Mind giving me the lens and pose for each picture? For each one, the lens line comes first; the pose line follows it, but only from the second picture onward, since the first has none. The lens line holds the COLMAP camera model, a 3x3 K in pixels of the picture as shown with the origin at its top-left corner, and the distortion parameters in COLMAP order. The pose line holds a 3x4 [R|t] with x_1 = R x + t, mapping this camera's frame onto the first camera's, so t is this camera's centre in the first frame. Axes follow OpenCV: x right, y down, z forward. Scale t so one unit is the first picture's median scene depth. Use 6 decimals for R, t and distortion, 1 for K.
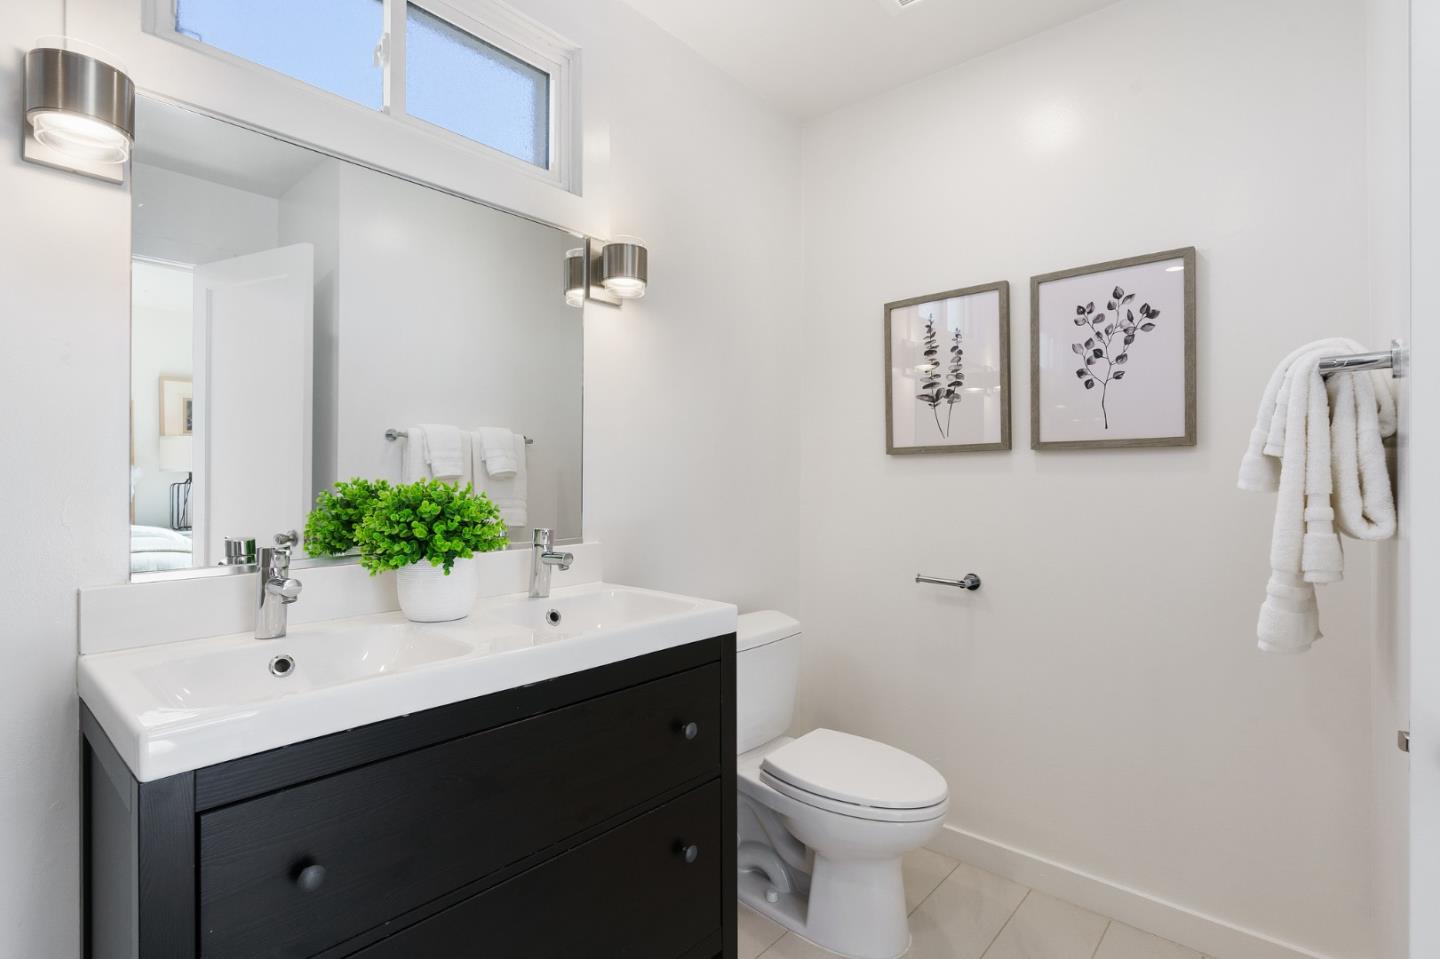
lens RADIAL K [[661.8, 0, 720.0], [0, 661.8, 479.5], [0, 0, 1]] dist [-0.000062, -0.000032]
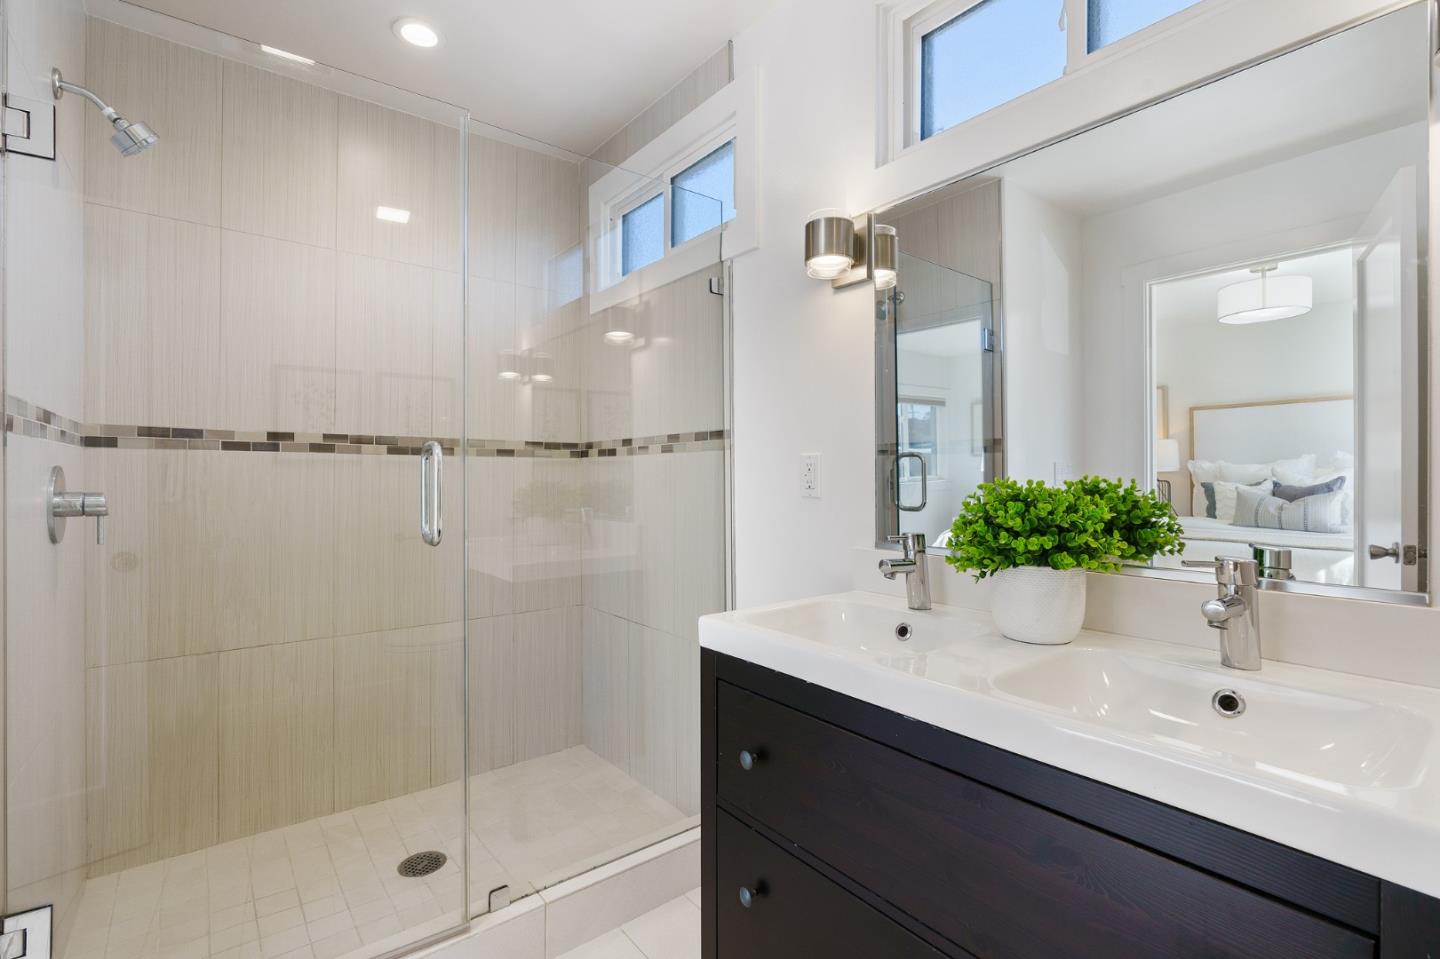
lens RADIAL K [[661.8, 0, 720.0], [0, 661.8, 479.5], [0, 0, 1]] dist [-0.000062, -0.000032]
pose [[-0.196178, -0.007148, -0.980542, 0.602665], [0.009120, 0.999917, -0.009114, 0.013812], [0.980526, -0.010730, -0.196096, 0.945405]]
